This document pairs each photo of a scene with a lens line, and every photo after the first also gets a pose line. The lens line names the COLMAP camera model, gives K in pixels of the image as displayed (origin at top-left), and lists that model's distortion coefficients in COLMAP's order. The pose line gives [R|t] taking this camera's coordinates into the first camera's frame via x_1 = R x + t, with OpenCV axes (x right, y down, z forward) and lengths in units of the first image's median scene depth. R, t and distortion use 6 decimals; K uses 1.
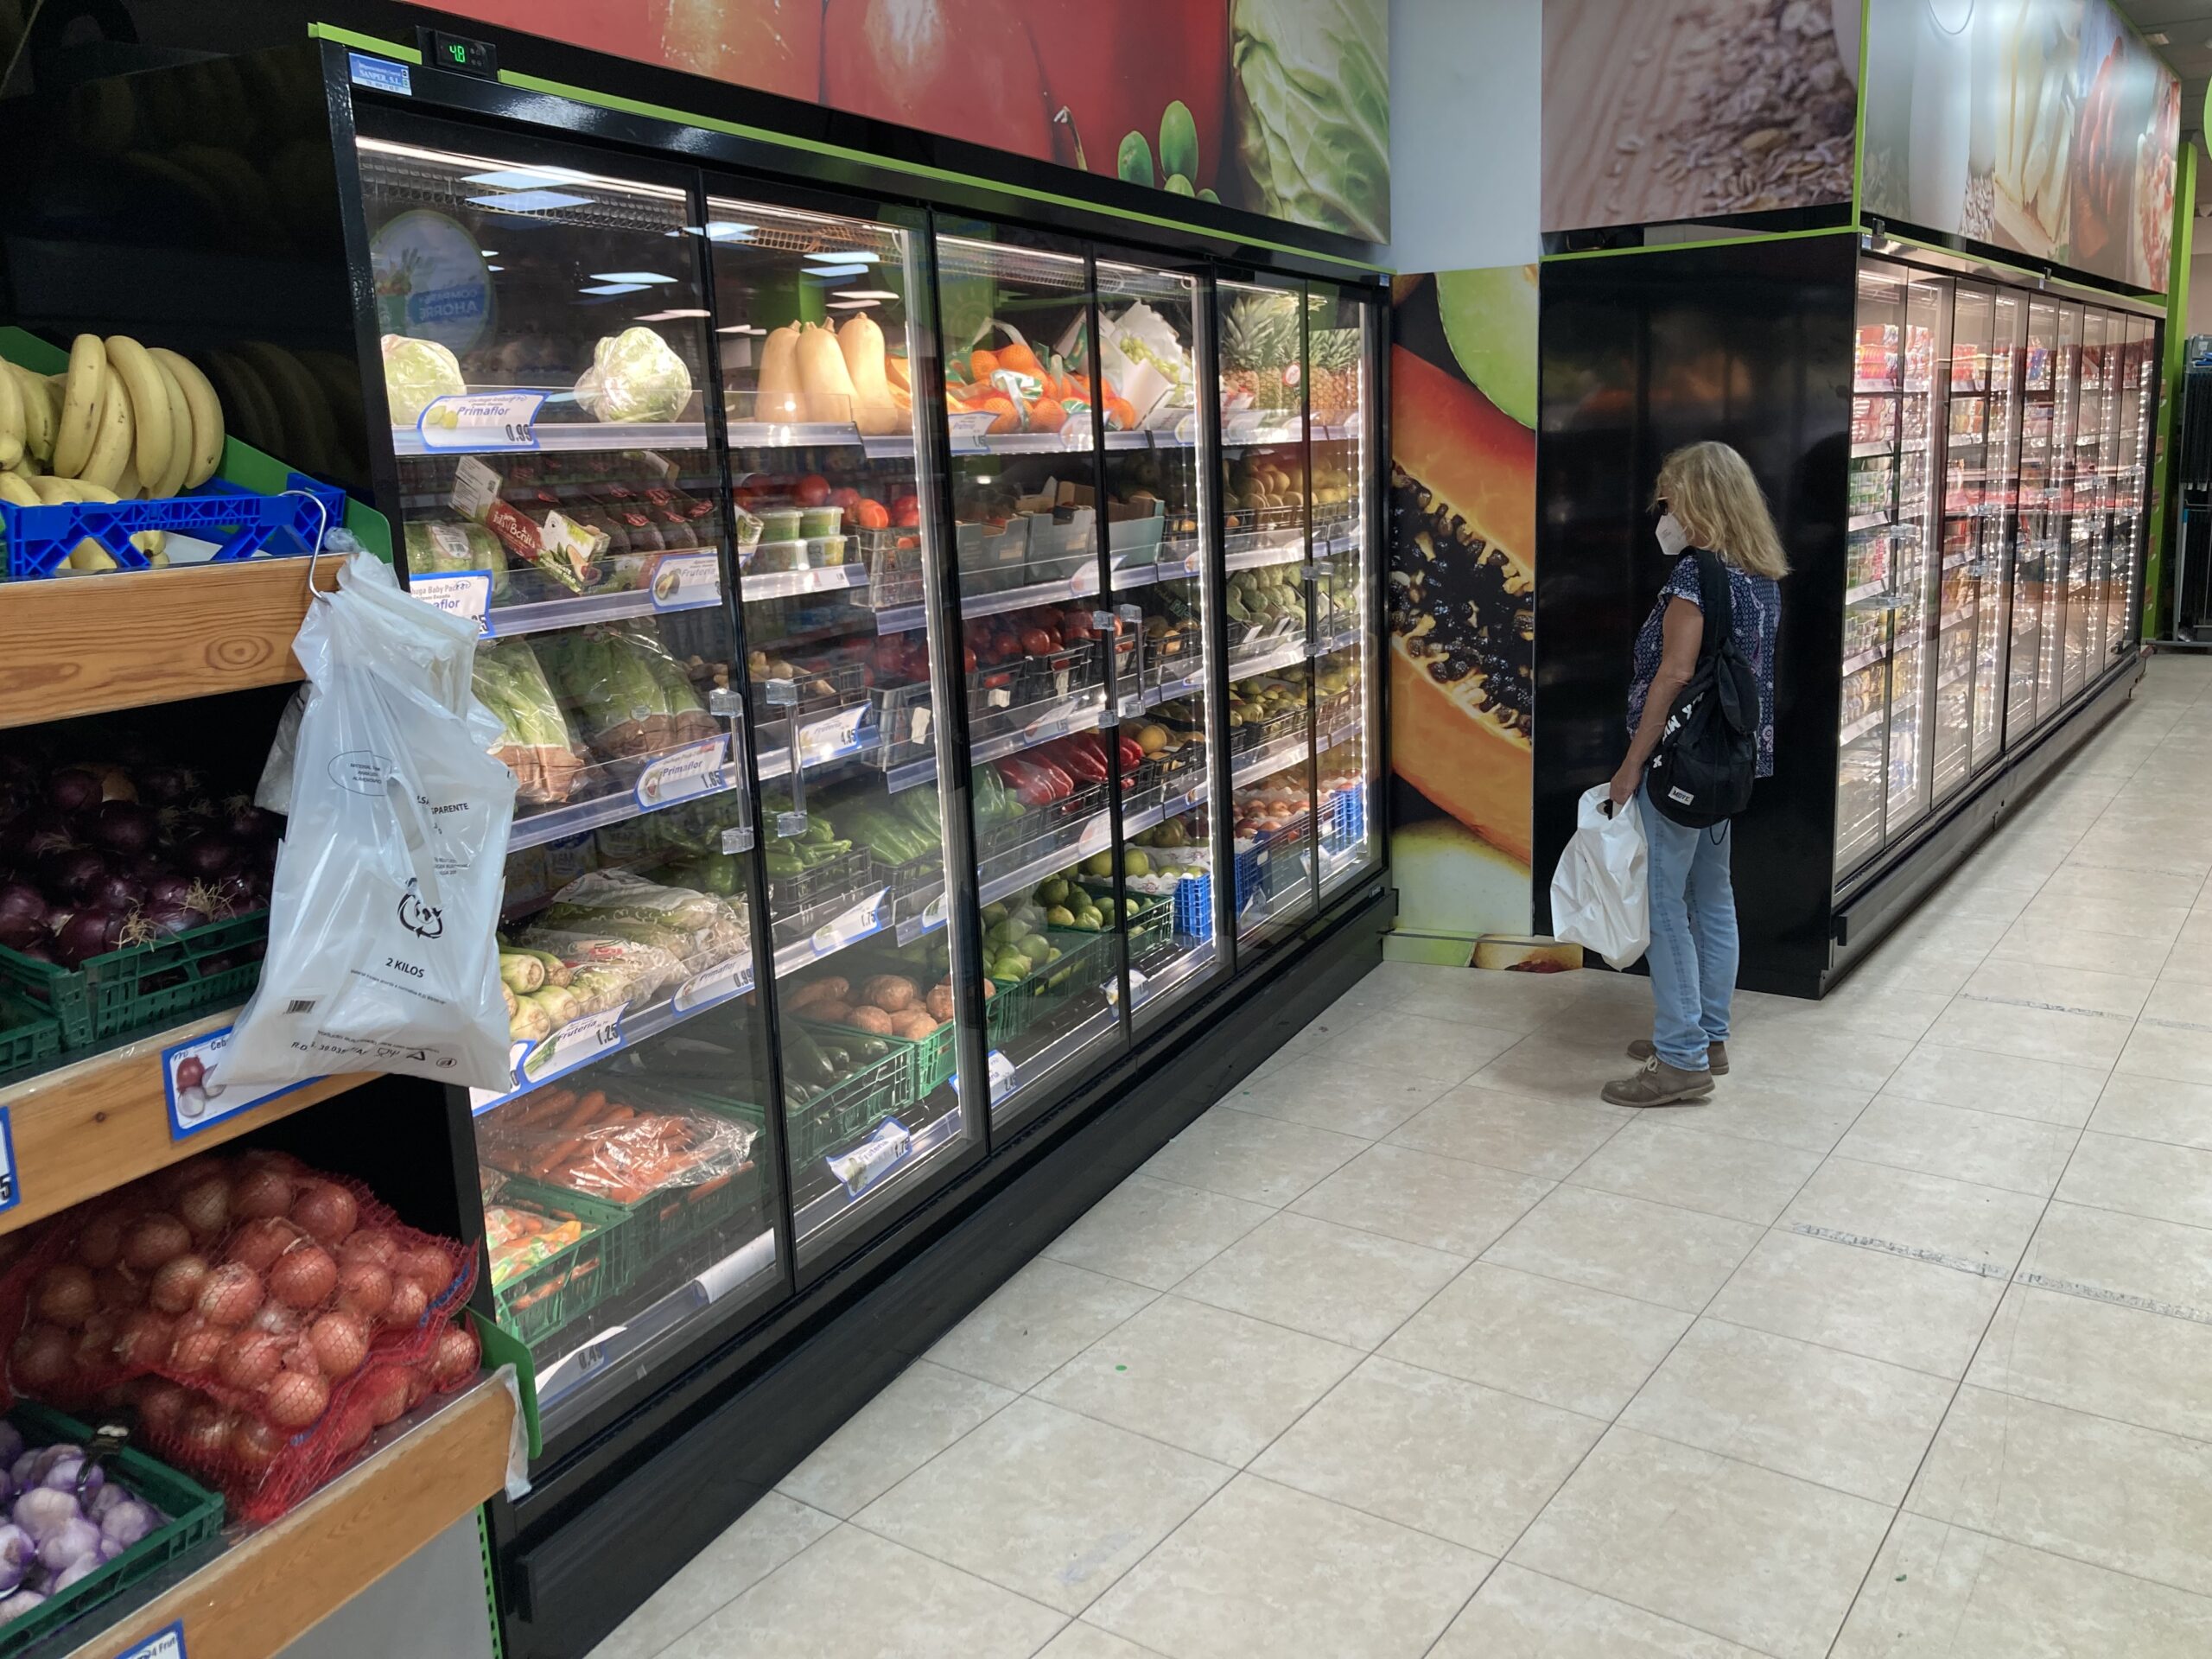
lens RADIAL K [[1859.3, 0, 1106.0], [0, 1859.3, 829.5], [0, 0, 1]] dist [0.006852, -0.002824]
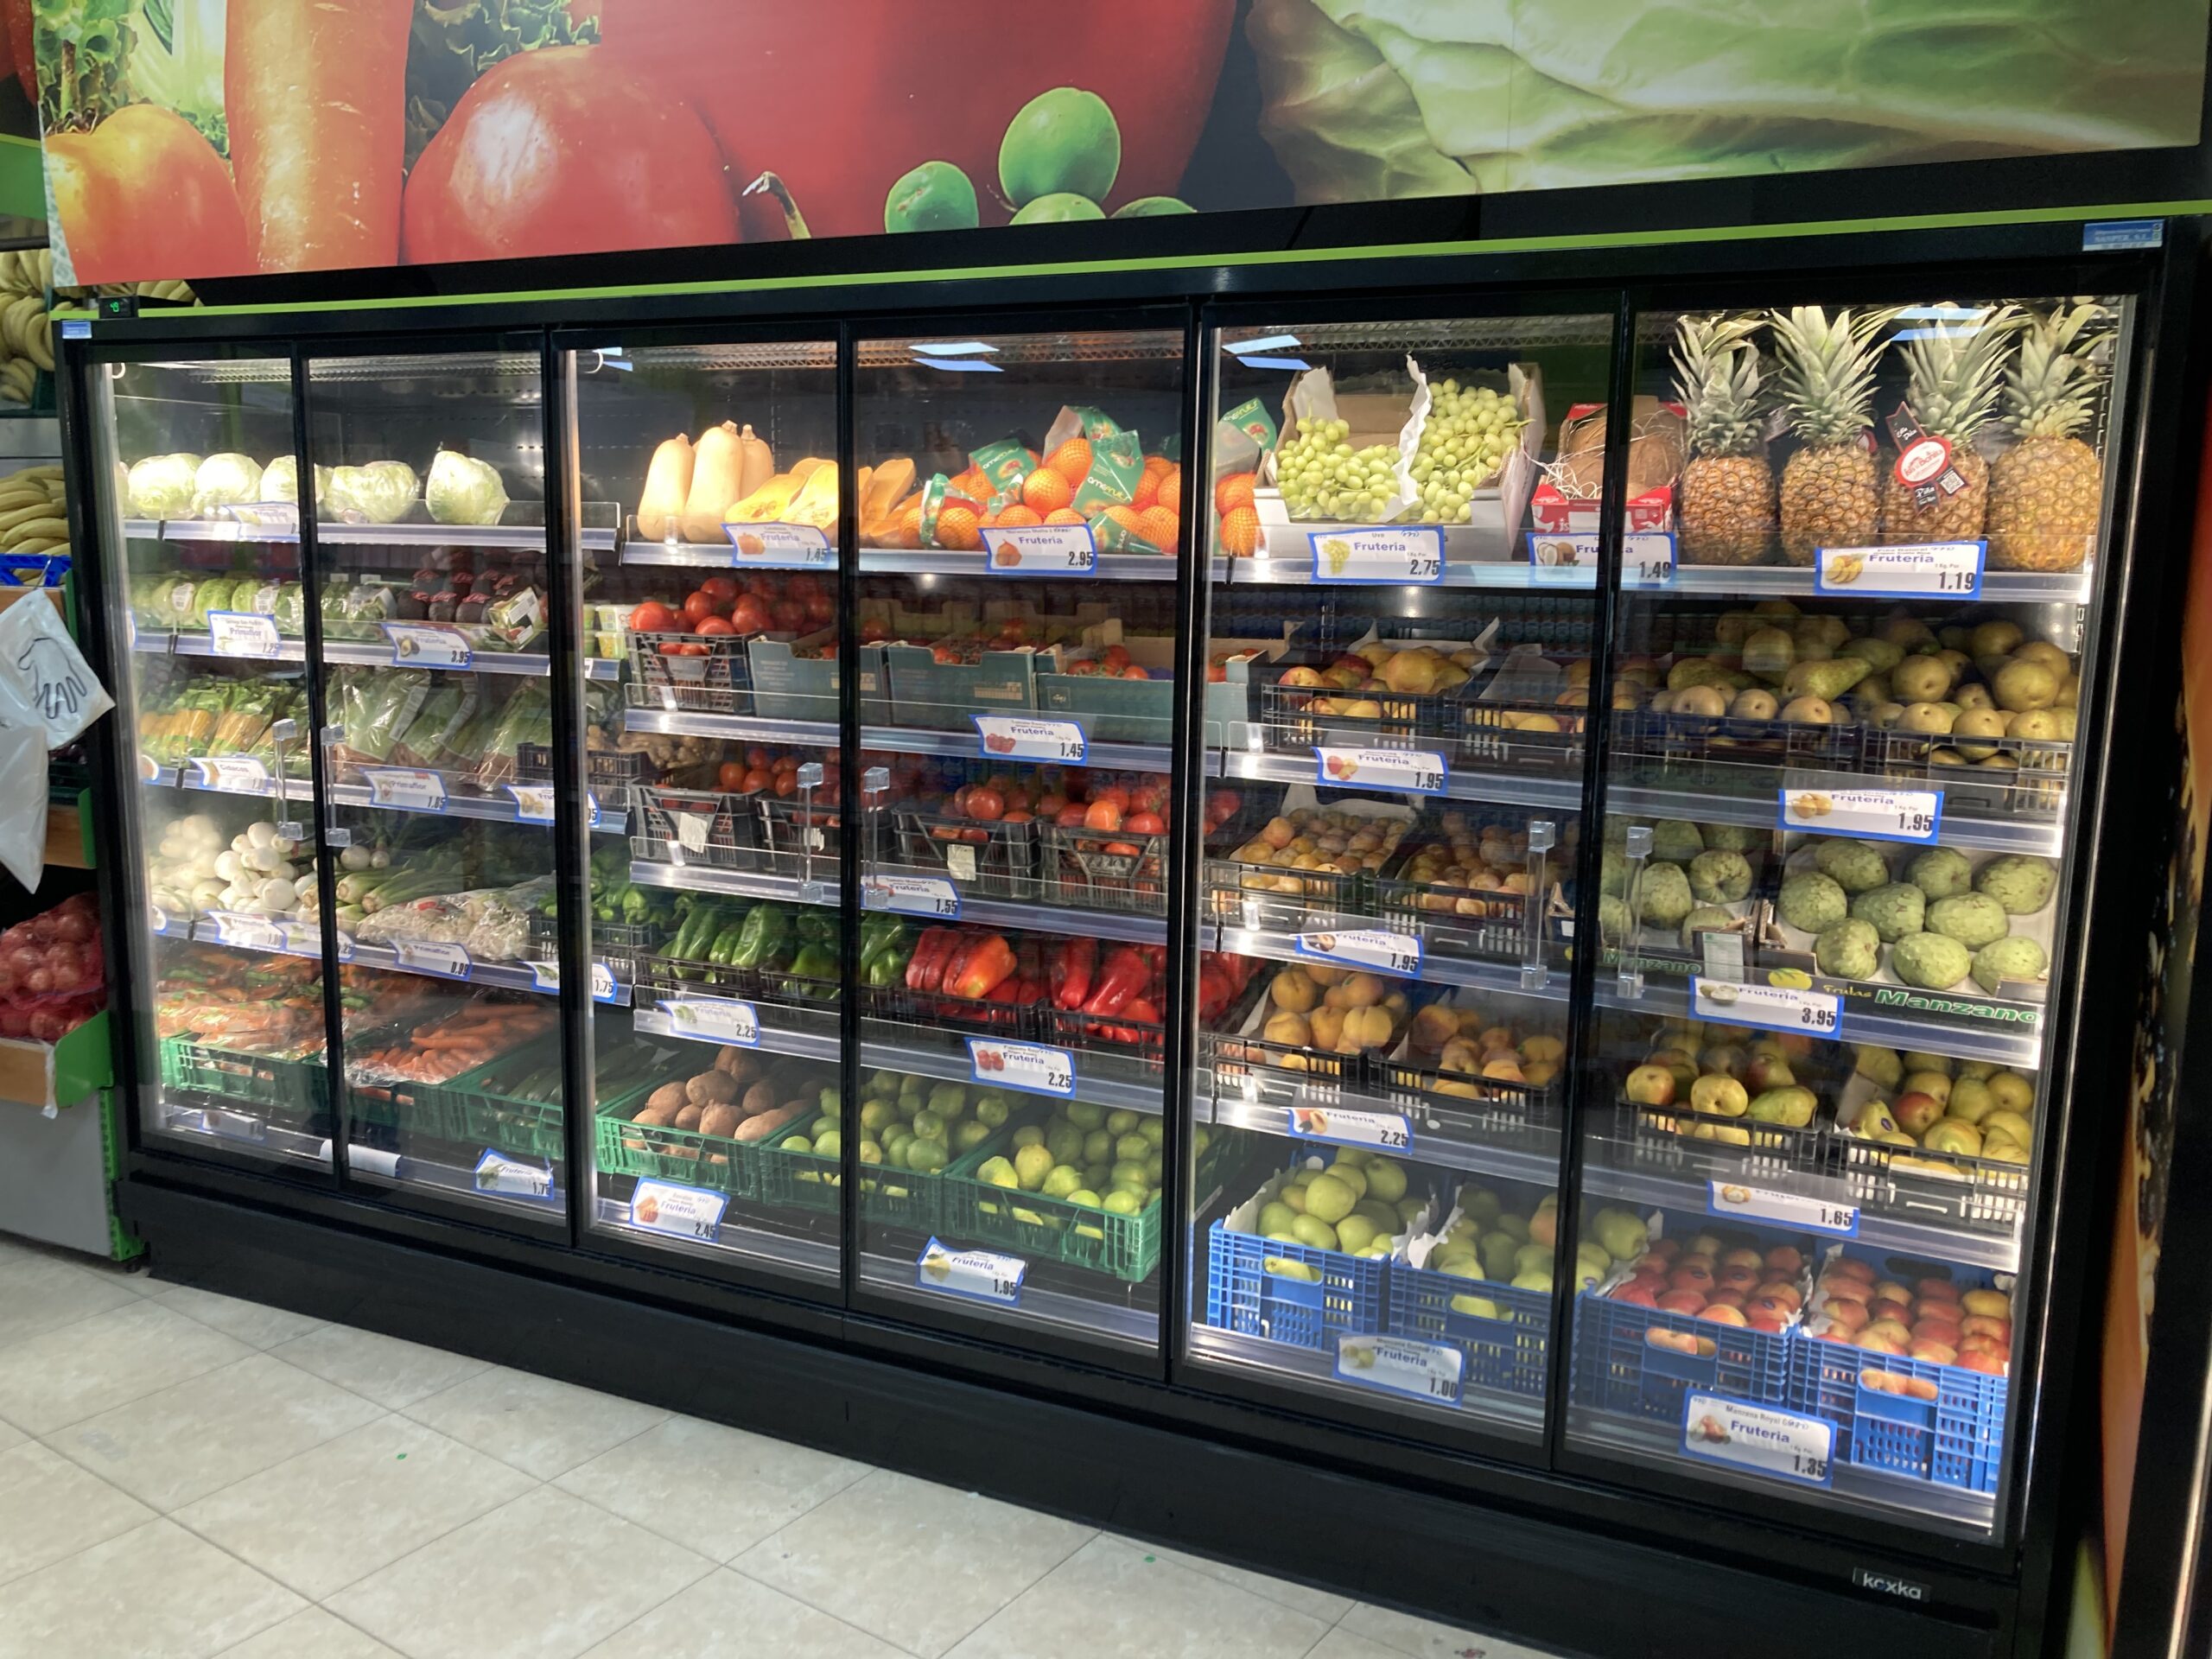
lens RADIAL K [[1859.3, 0, 1106.0], [0, 1859.3, 829.5], [0, 0, 1]] dist [0.006852, -0.002824]
pose [[-0.005045, 0.199343, -0.979917, 0.965082], [-0.215248, 0.956742, 0.195736, -0.331084], [0.976546, 0.211913, 0.038081, 1.305602]]
